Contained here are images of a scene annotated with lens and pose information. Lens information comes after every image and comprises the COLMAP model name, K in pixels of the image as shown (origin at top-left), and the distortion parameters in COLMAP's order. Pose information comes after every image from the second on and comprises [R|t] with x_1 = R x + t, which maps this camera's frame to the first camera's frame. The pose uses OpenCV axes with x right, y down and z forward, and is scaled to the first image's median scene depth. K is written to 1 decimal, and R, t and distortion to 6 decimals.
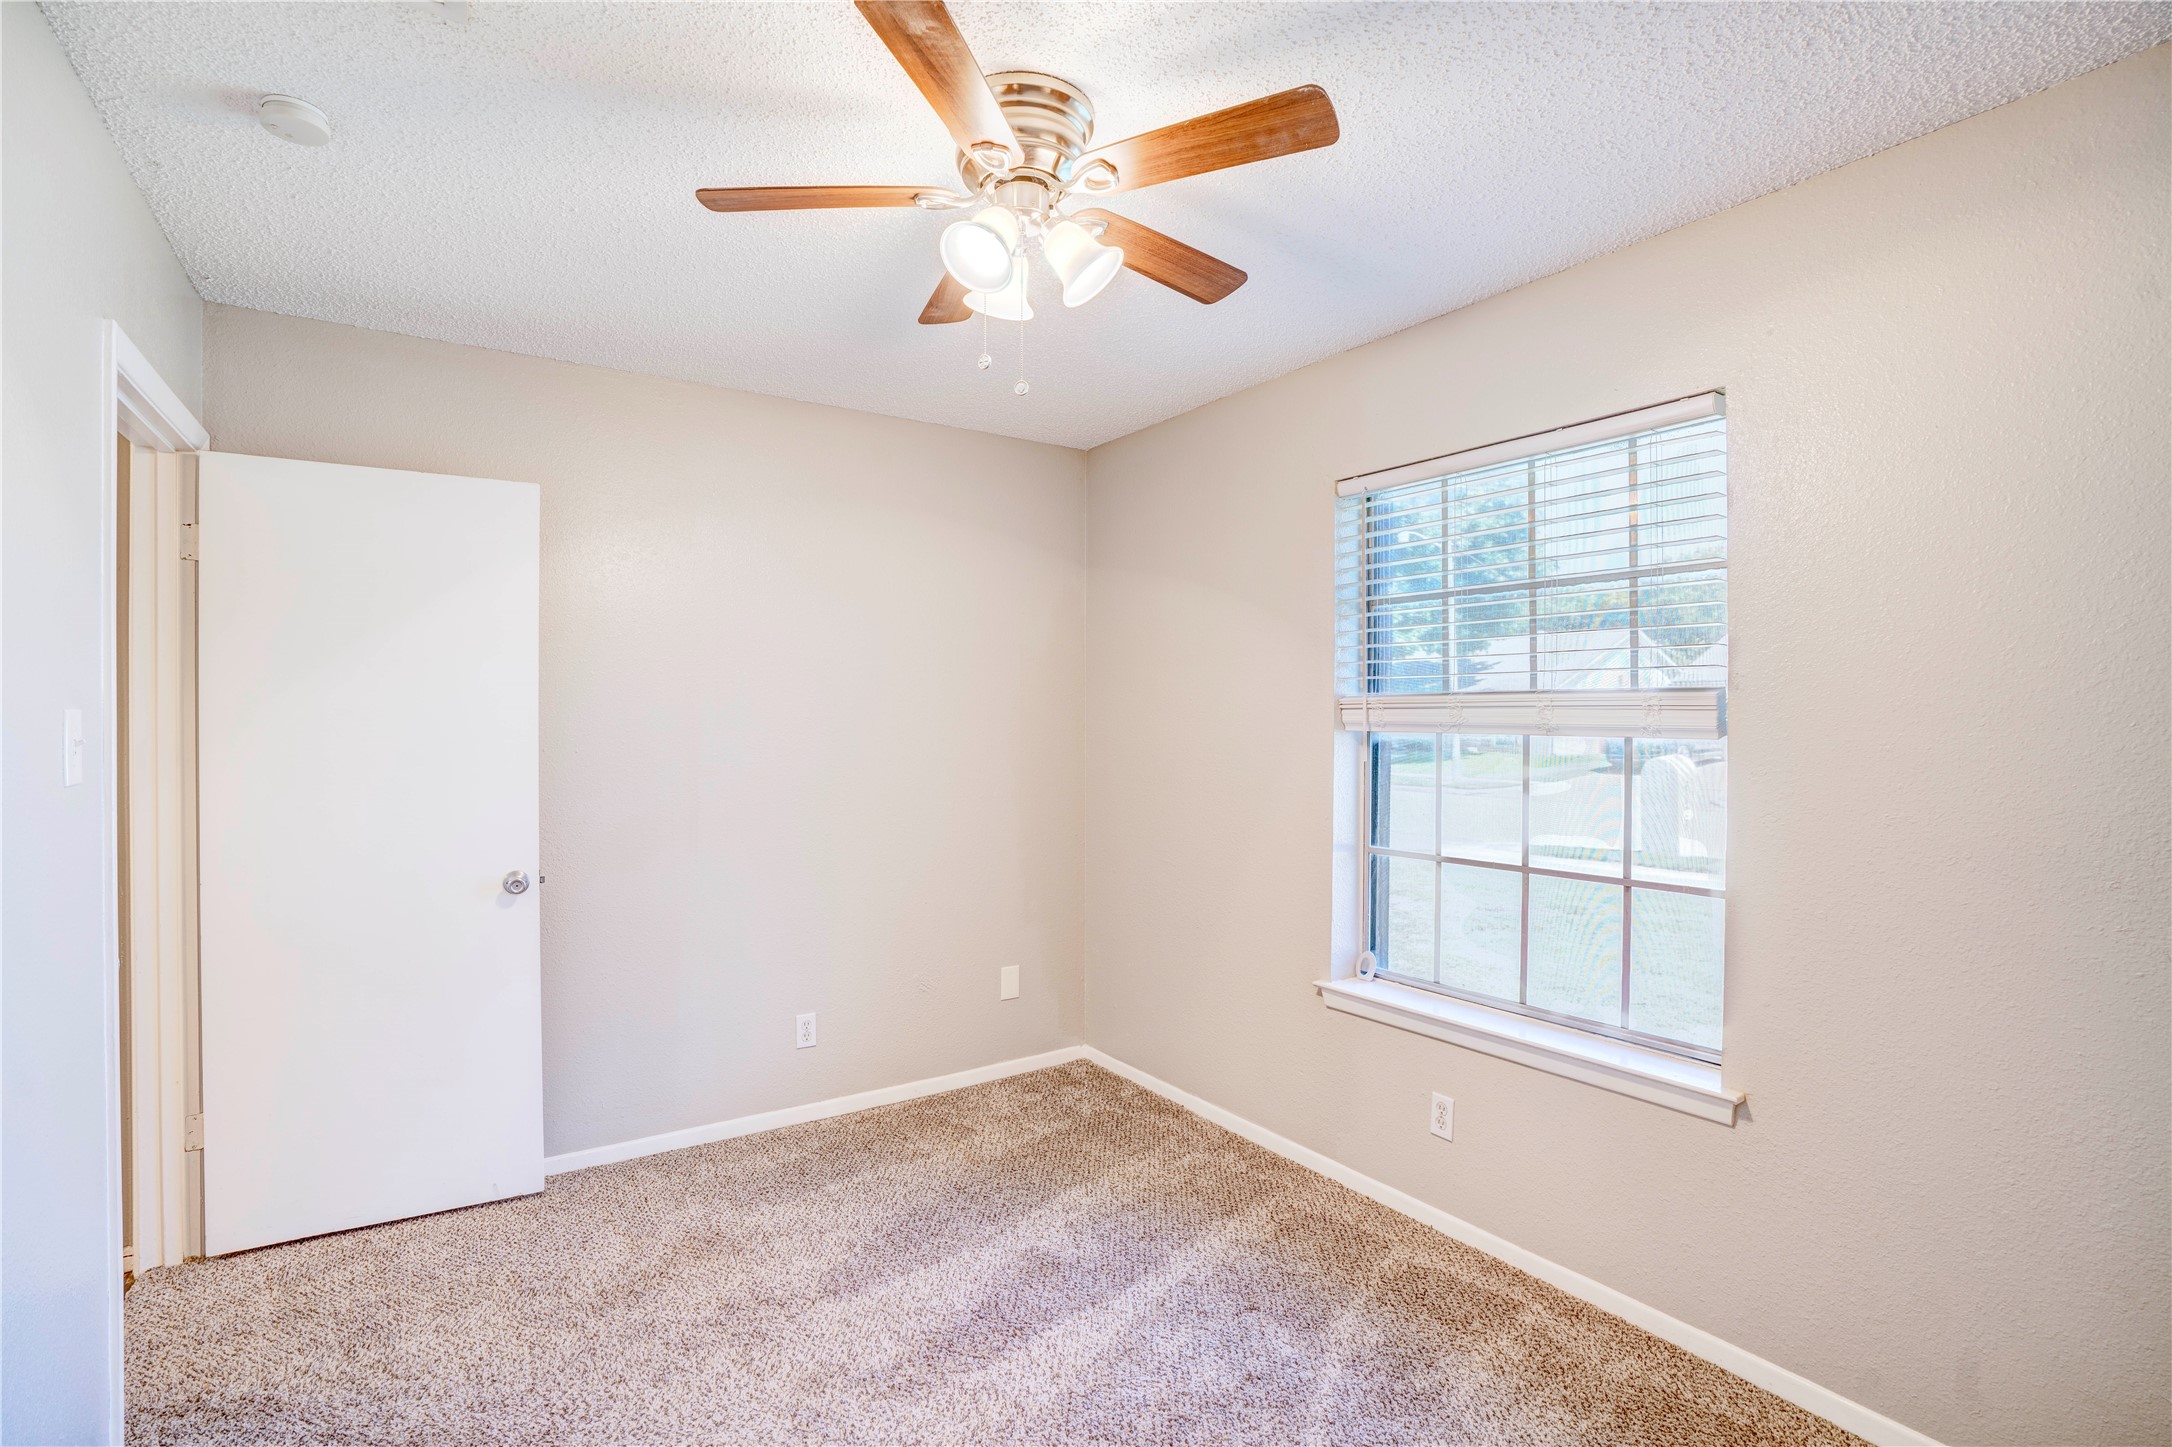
lens RADIAL K [[1011.6, 0, 1076.1], [0, 1011.6, 727.0], [0, 0, 1]] dist [-0.069735, 0.027416]
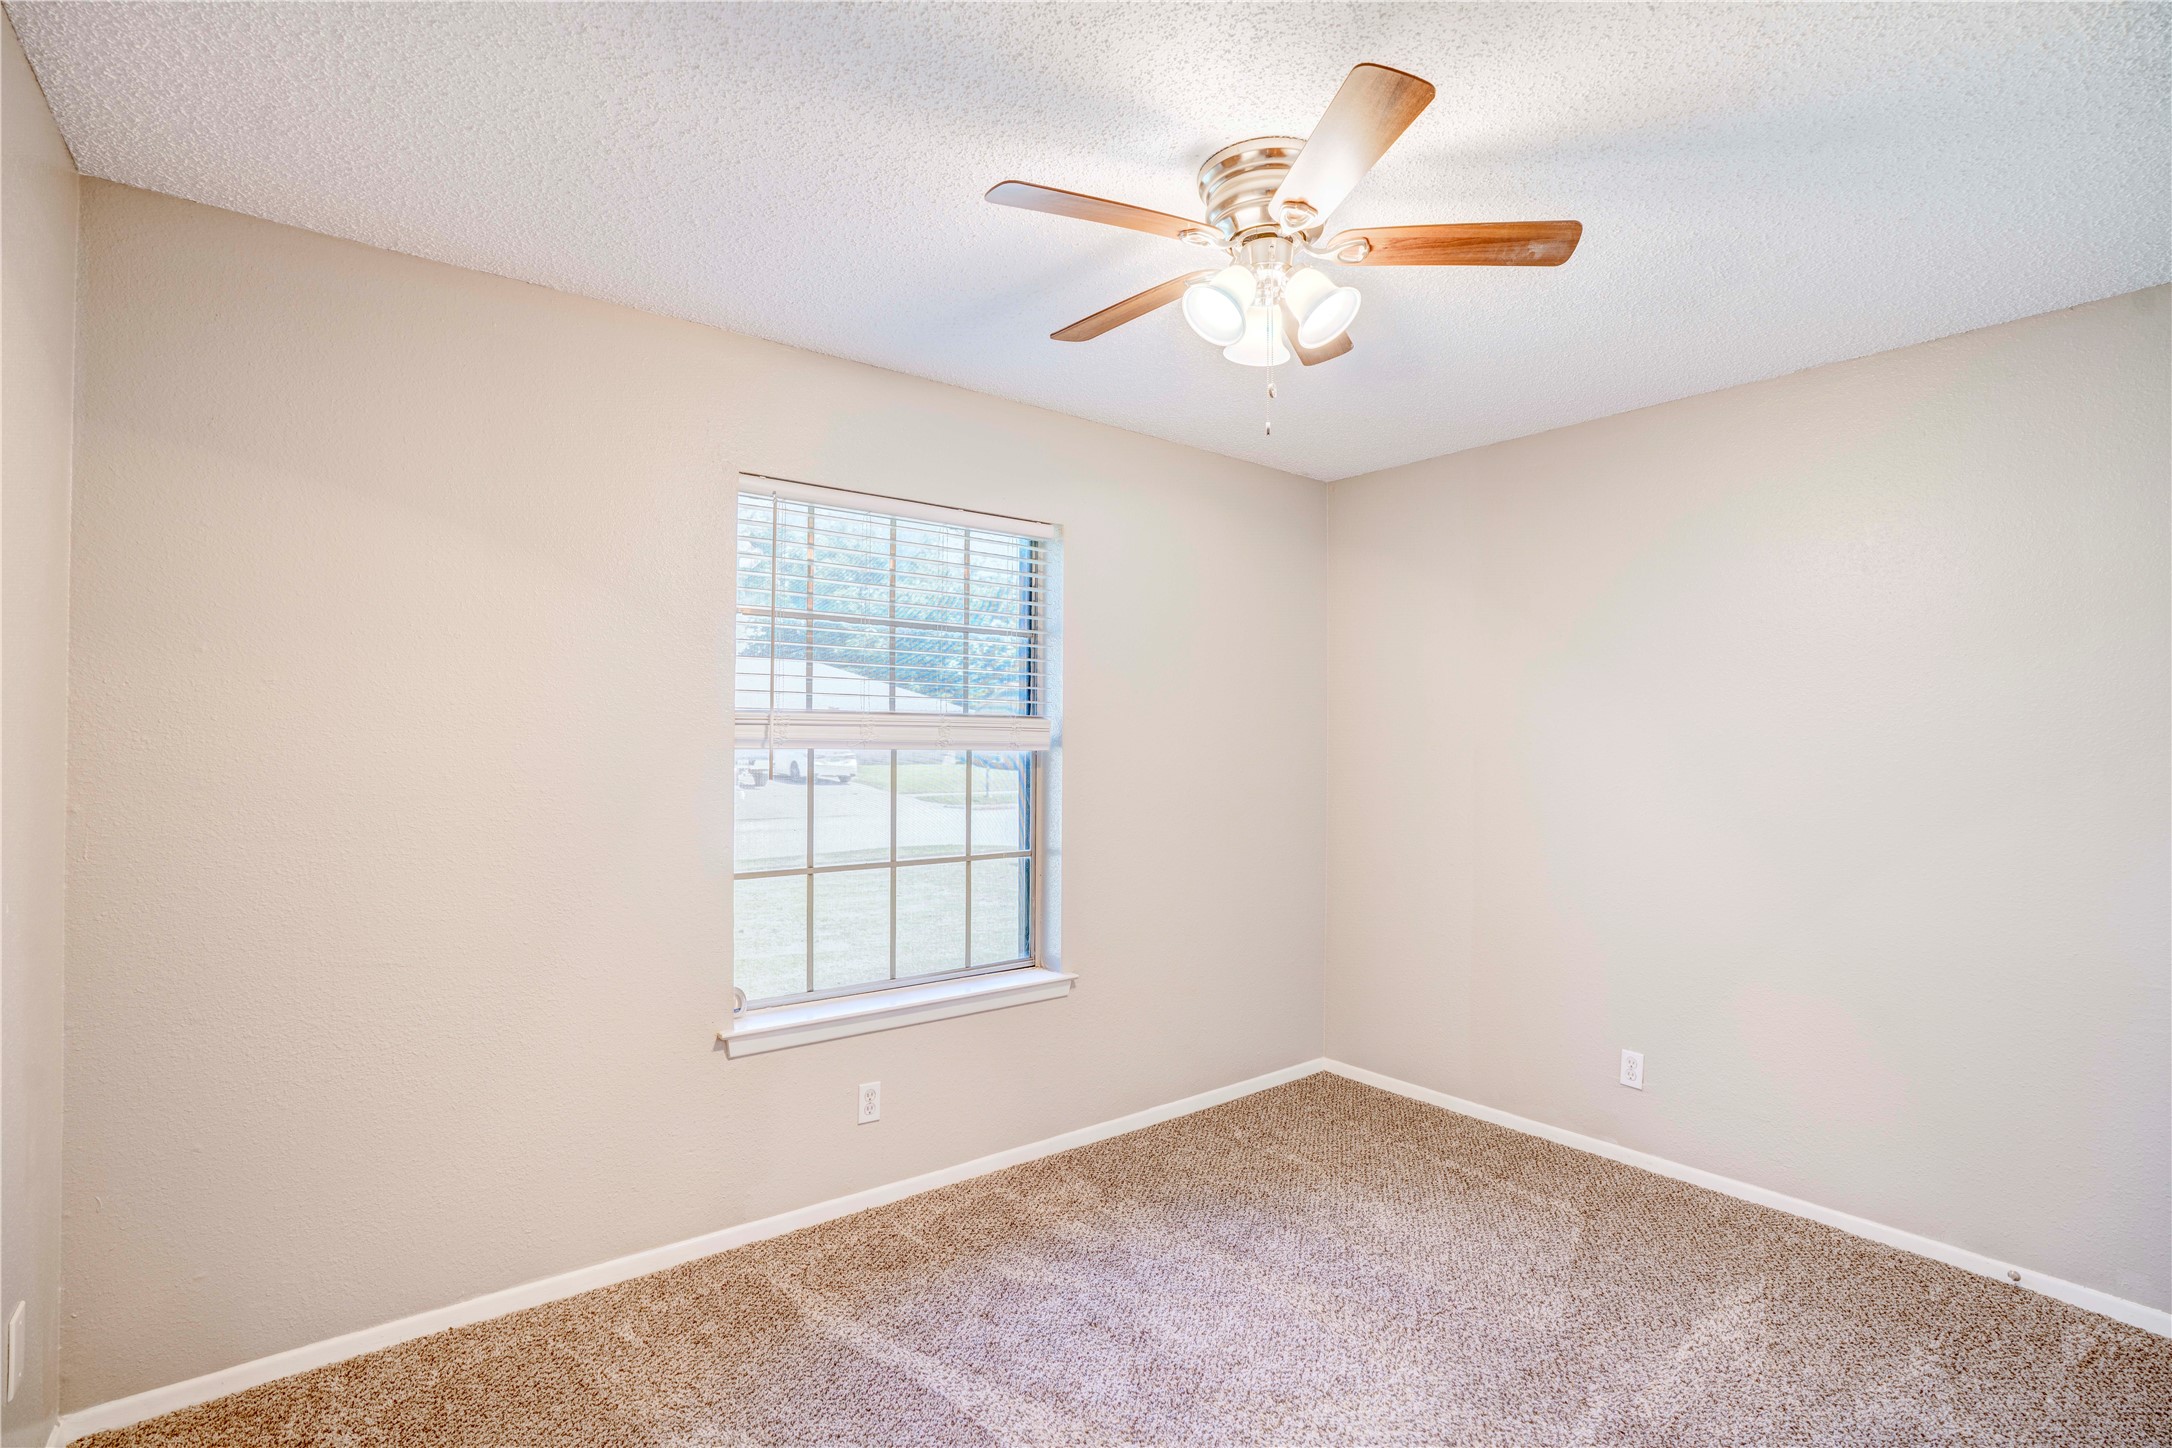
lens RADIAL K [[1011.6, 0, 1076.1], [0, 1011.6, 727.5], [0, 0, 1]] dist [-0.069735, 0.027416]
pose [[-0.072743, 0.011497, 0.997284, -0.740460], [0.001936, 0.999933, -0.011386, -0.004533], [-0.997349, 0.001103, -0.072760, 0.854183]]
